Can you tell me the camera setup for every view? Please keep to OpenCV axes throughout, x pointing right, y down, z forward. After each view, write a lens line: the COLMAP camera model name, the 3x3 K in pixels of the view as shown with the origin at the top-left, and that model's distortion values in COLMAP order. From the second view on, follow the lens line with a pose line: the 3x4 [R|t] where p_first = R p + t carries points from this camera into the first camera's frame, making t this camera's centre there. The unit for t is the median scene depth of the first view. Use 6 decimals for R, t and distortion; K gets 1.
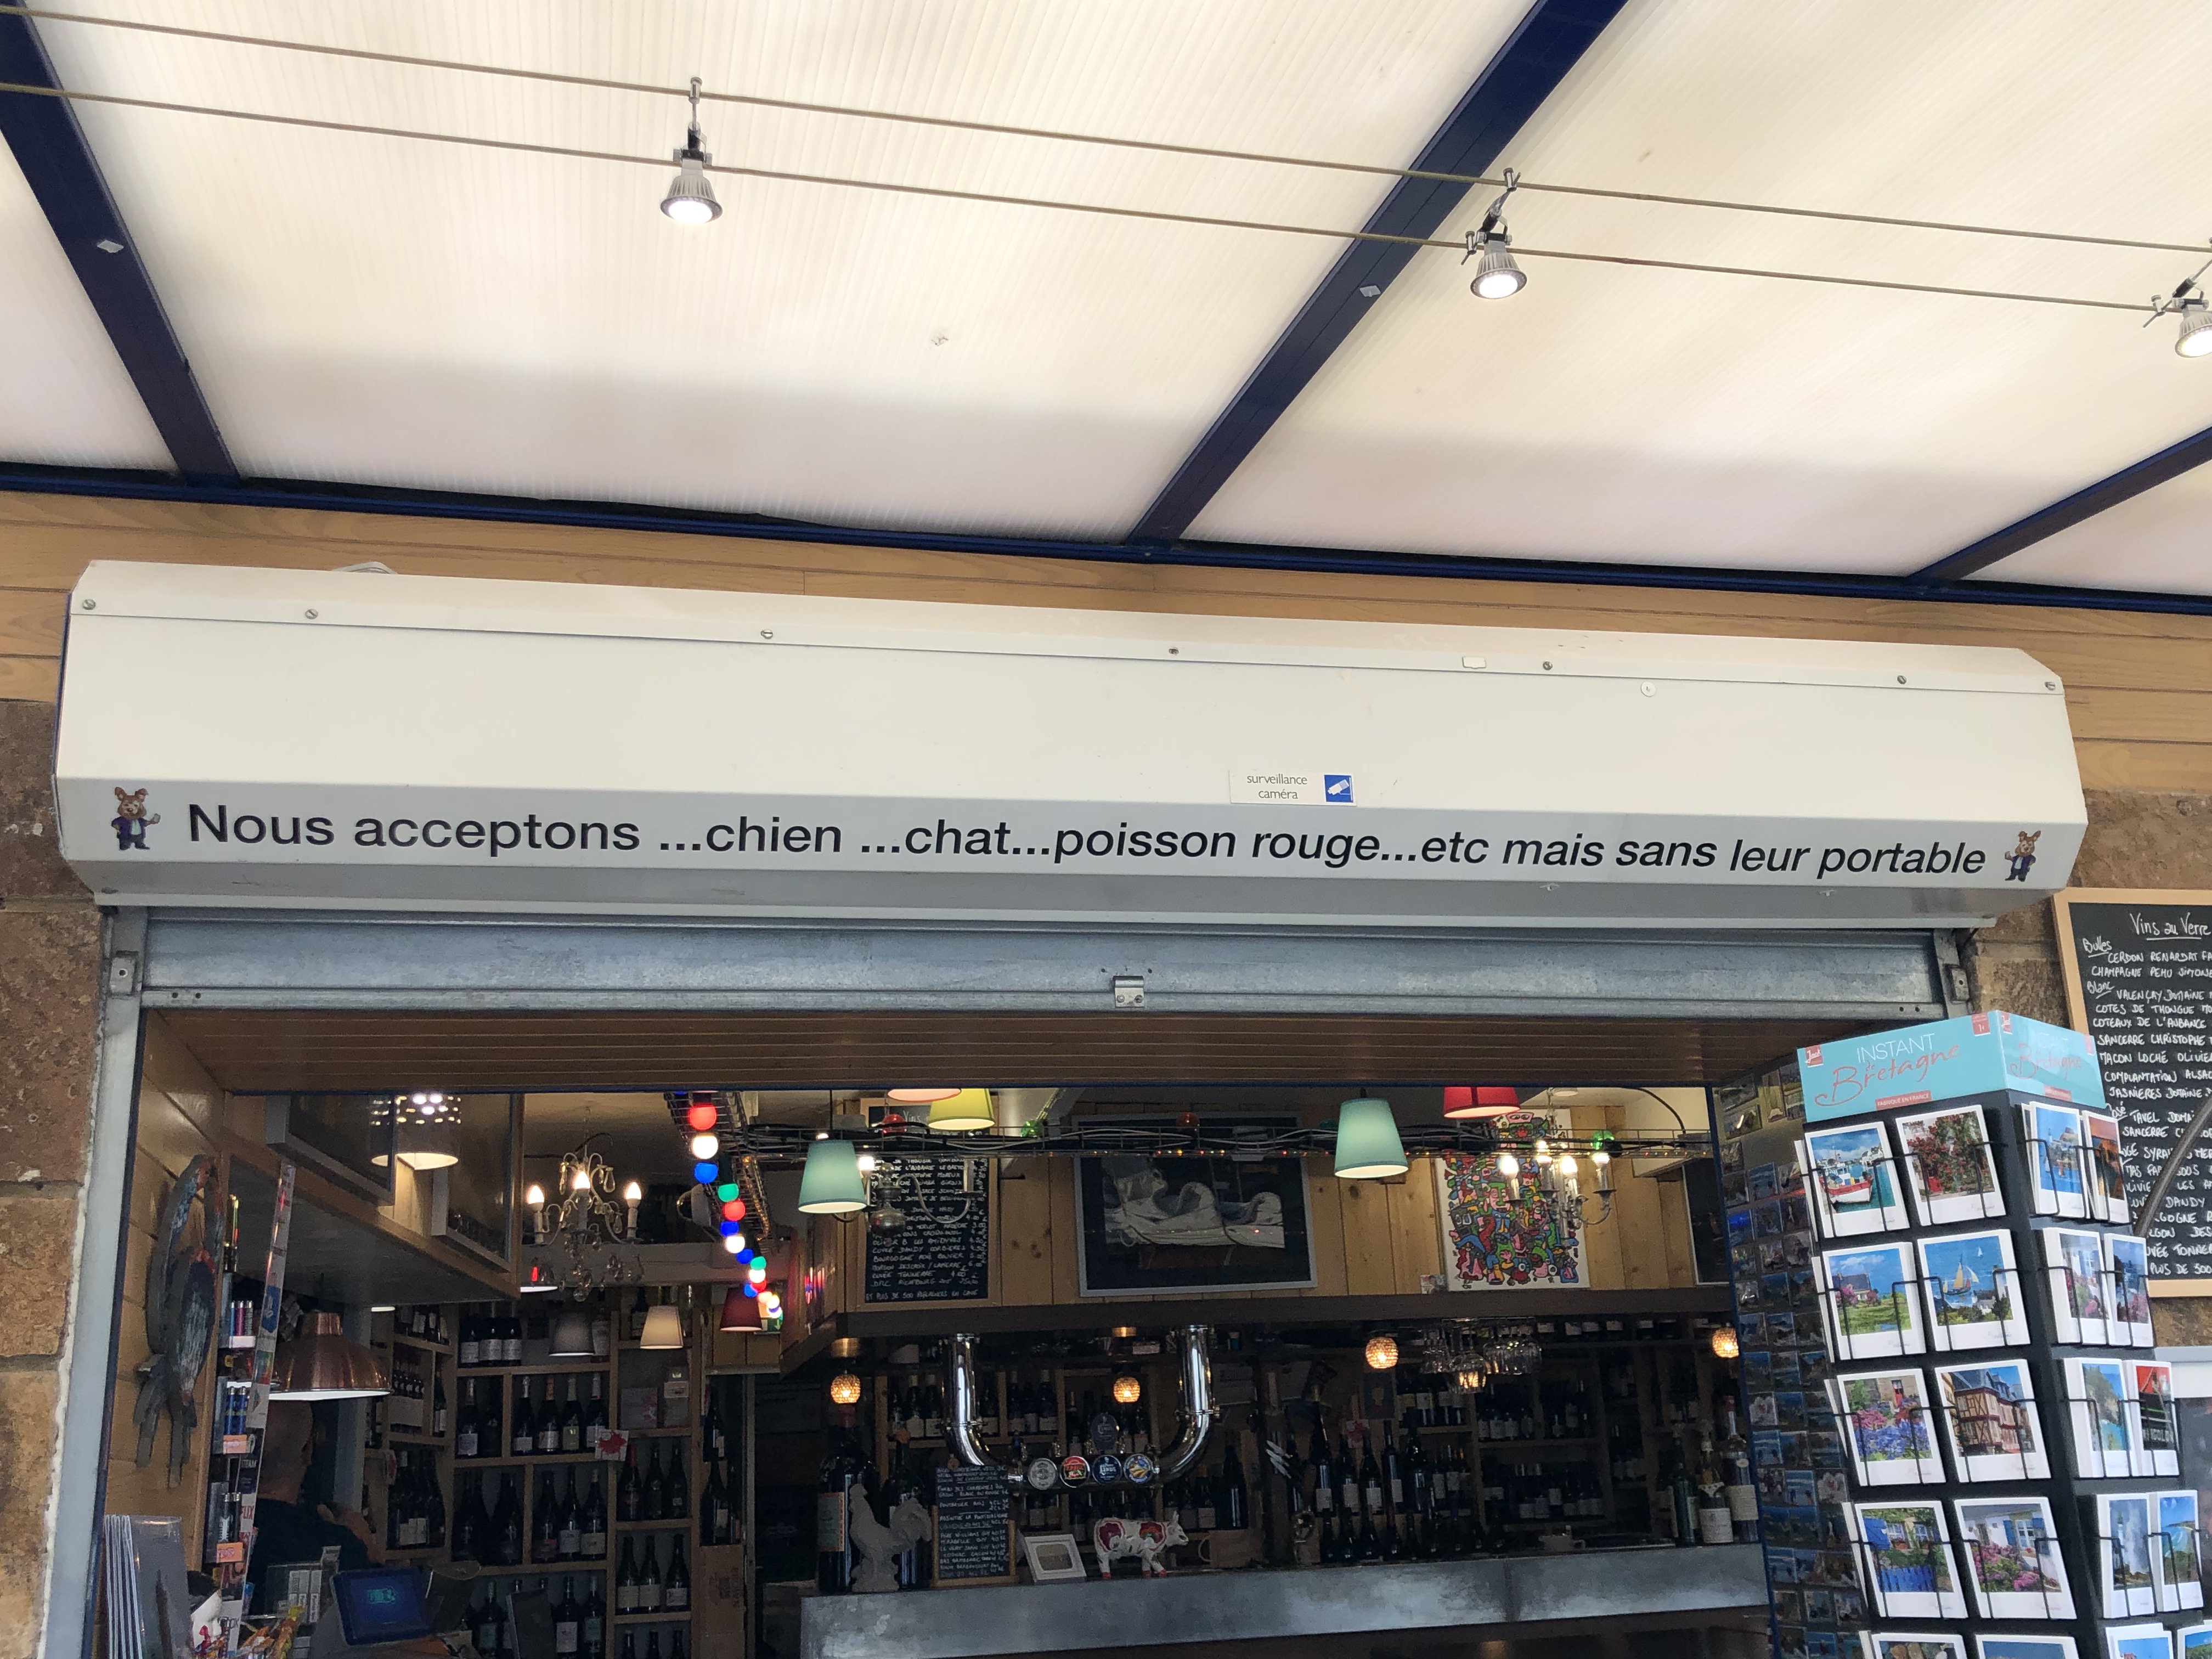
lens RADIAL K [[2189.0, 0, 1113.9], [0, 2189.0, 844.9], [0, 0, 1]] dist [0.001972, 0.000000]
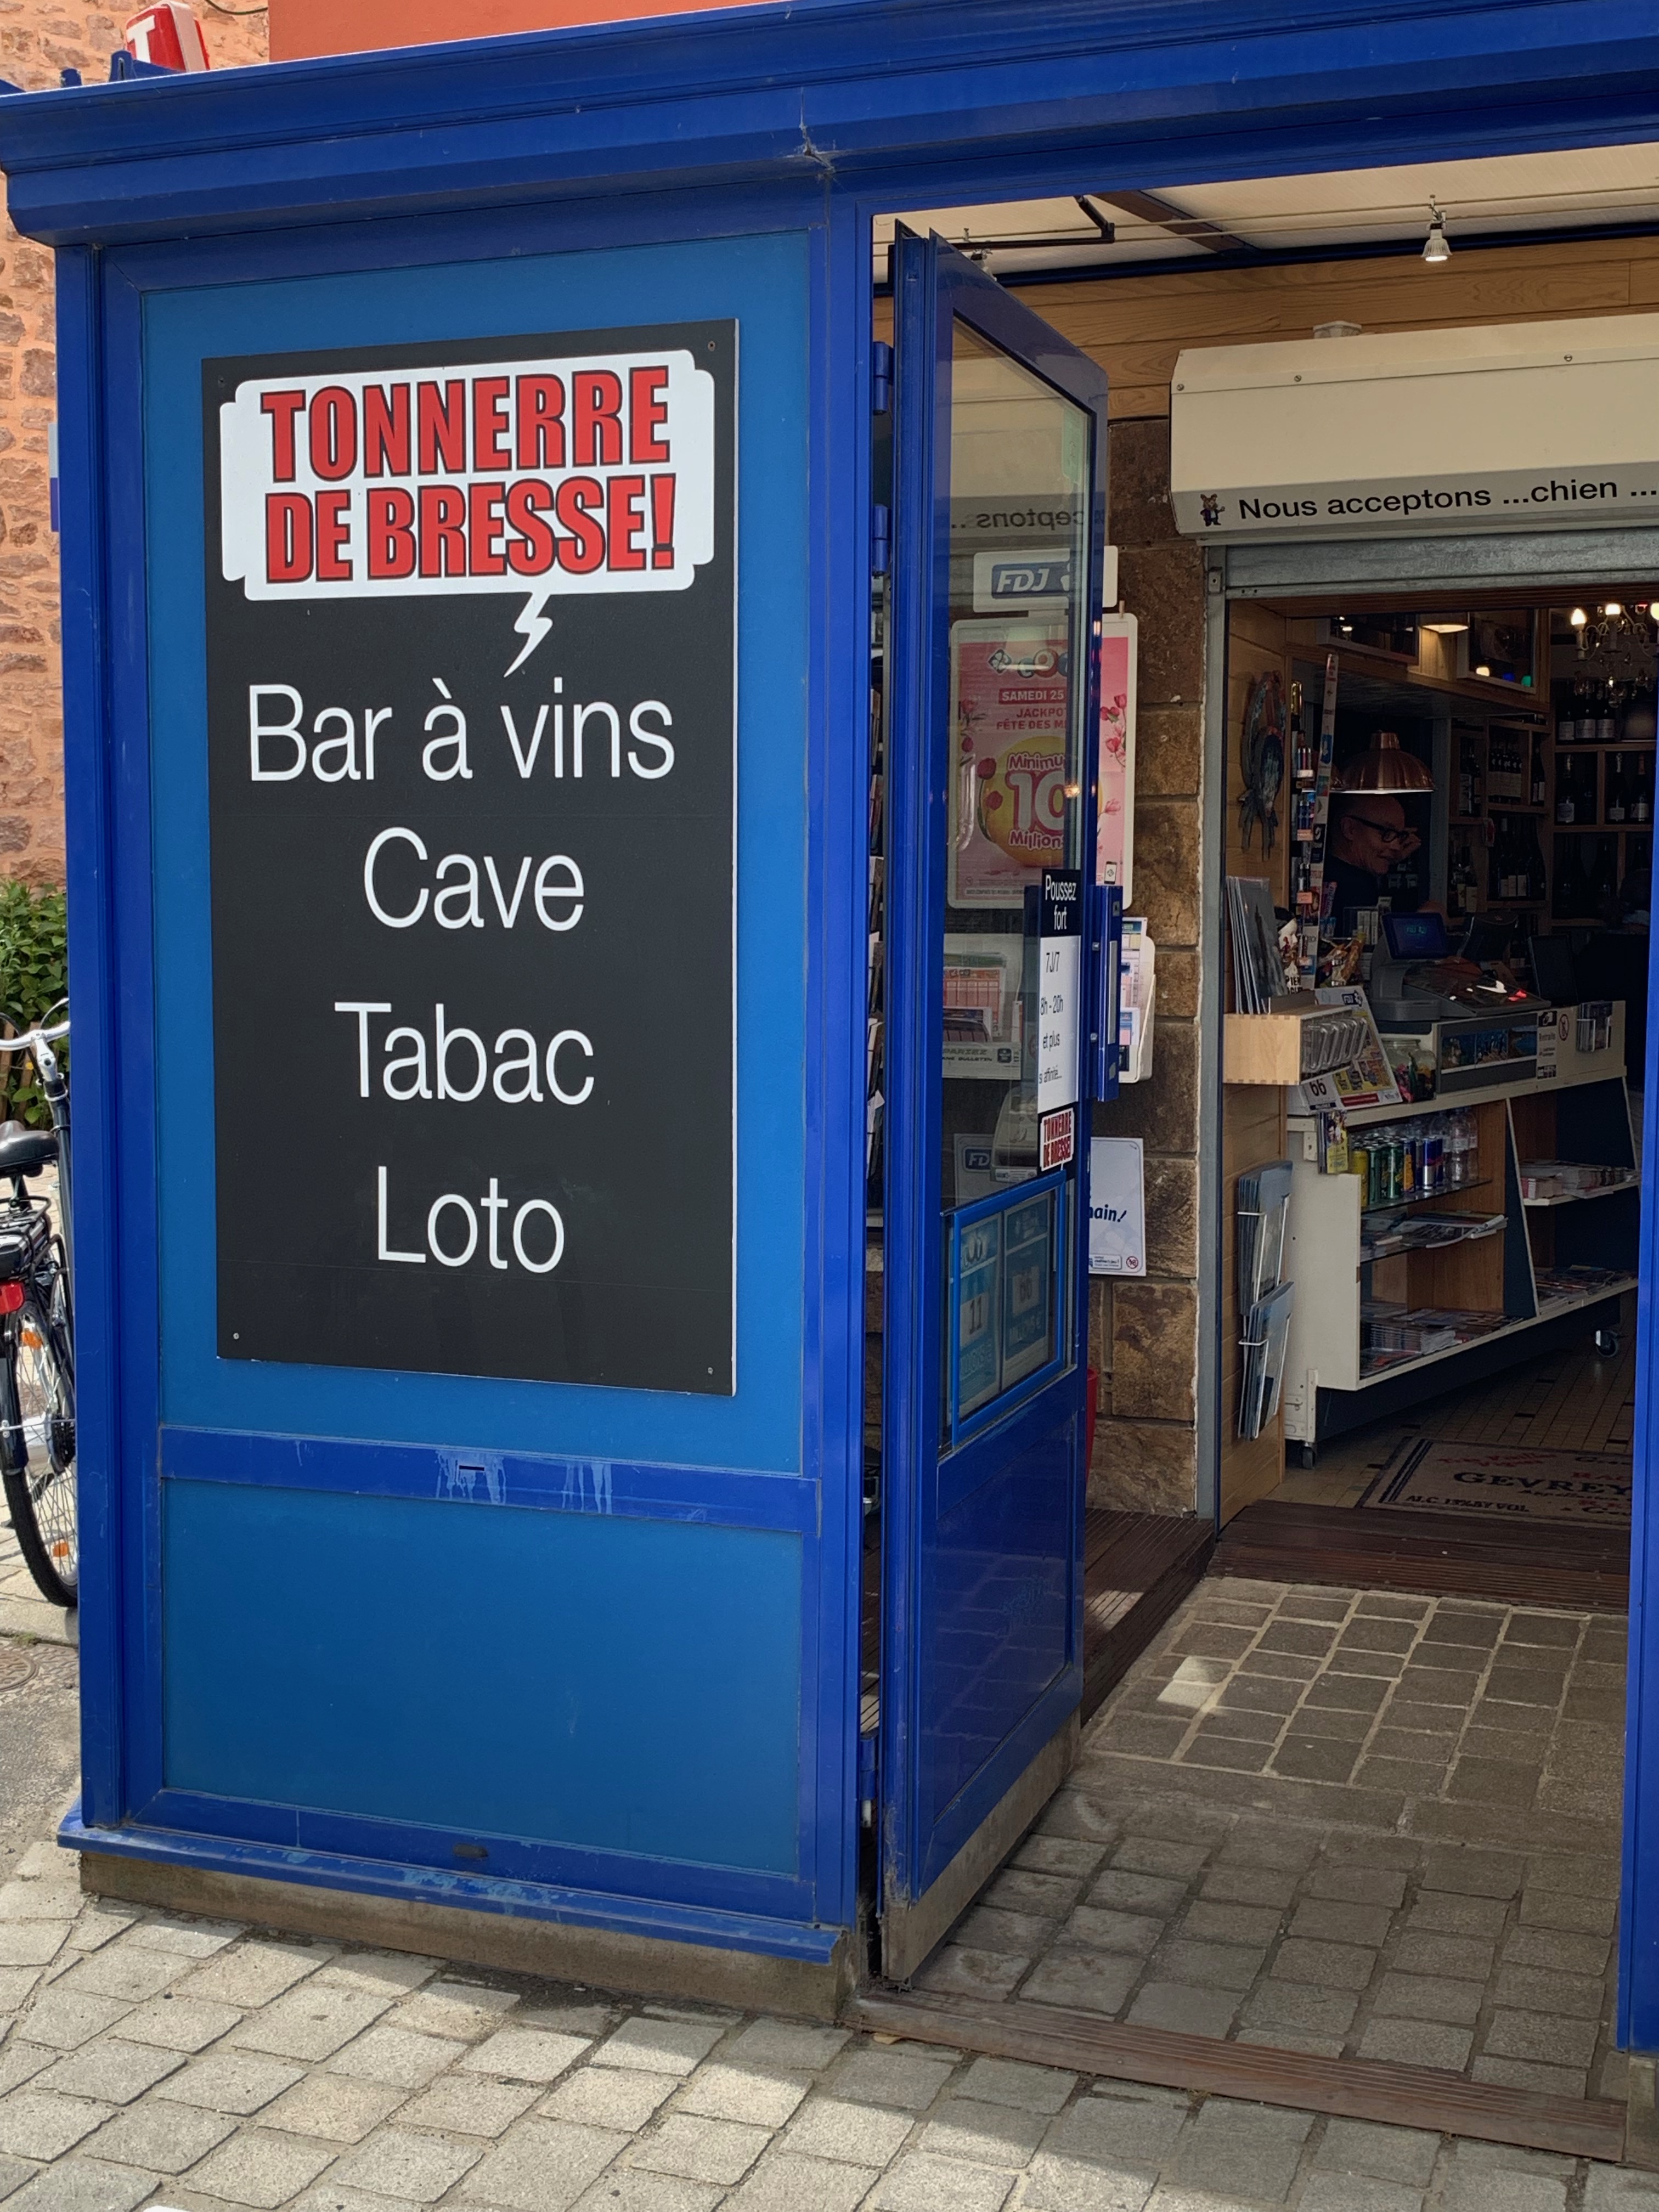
lens RADIAL K [[2598.9, 0, 830.2], [0, 2598.9, 1110.3], [0, 0, 1]] dist [0.017104, 0.000000]
pose [[0.828440, 0.092659, -0.552360, 0.464521], [0.125230, 0.930606, 0.343933, -0.289463], [0.545898, -0.354100, 0.759347, -0.868619]]
